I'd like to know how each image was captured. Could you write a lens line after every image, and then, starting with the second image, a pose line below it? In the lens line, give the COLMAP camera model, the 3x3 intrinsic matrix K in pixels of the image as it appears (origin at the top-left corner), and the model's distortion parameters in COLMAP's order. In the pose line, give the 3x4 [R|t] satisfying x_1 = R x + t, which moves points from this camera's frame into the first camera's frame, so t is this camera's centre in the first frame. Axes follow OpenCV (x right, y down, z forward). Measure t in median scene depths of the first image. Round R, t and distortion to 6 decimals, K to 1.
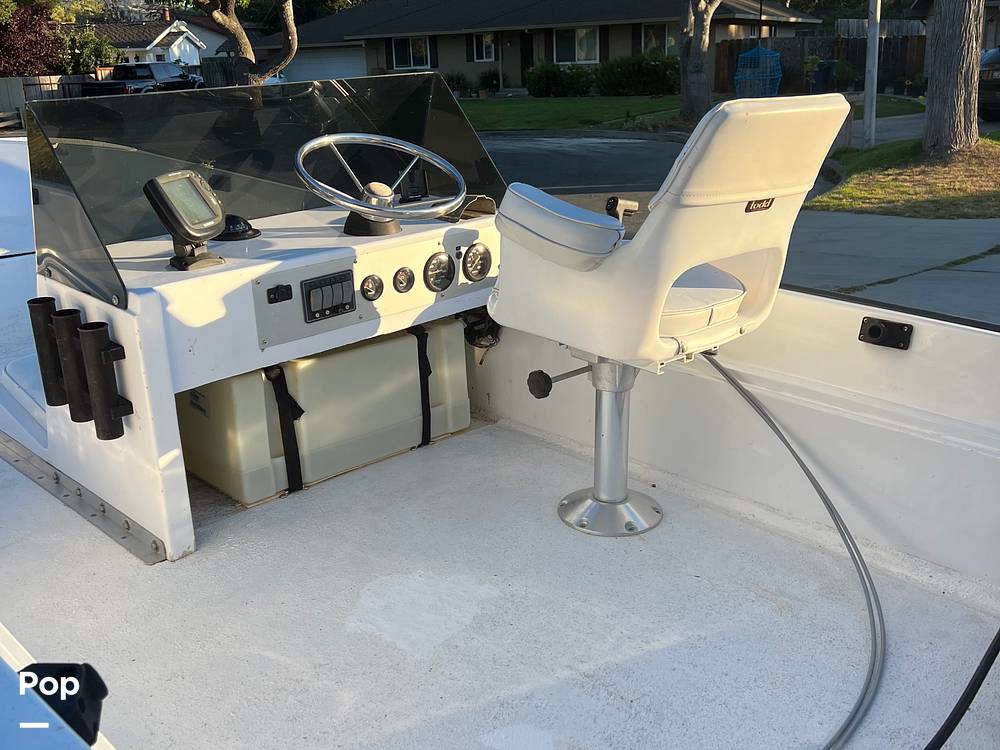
lens RADIAL K [[977.5, 0, 500.0], [0, 977.5, 375.0], [0, 0, 1]] dist [0.124520, -0.234851]
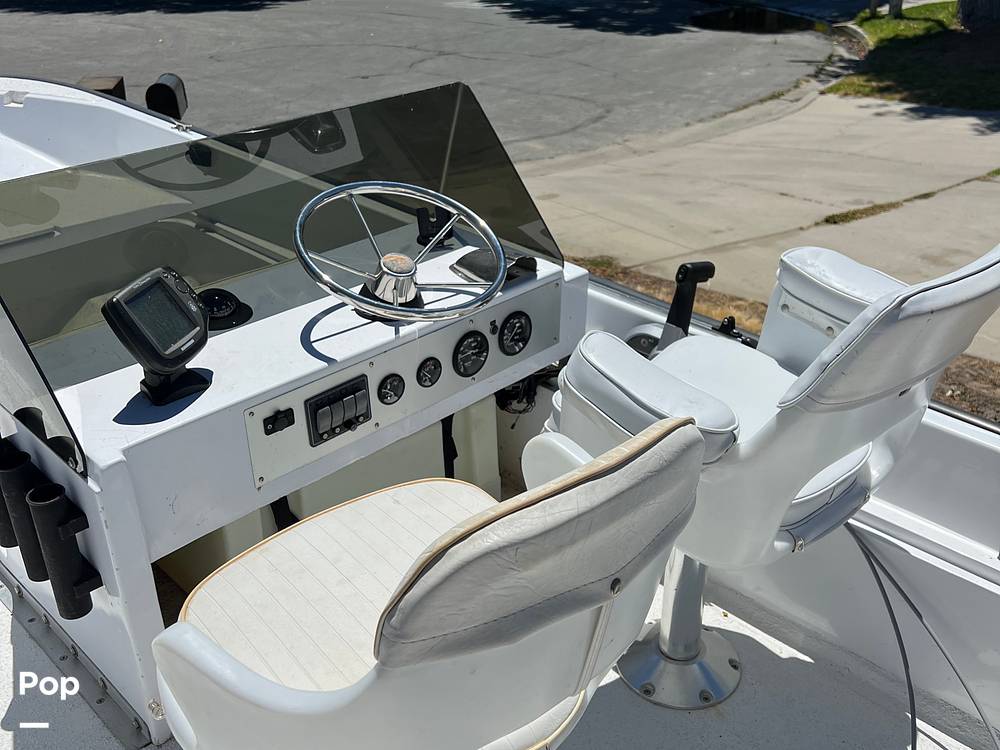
lens RADIAL K [[977.5, 0, 500.0], [0, 977.5, 375.0], [0, 0, 1]] dist [0.124520, -0.234851]
pose [[0.999922, 0.006369, 0.010724, -0.050895], [-0.007973, 0.987593, 0.156830, -0.237714], [-0.009592, -0.156903, 0.987567, 0.206244]]
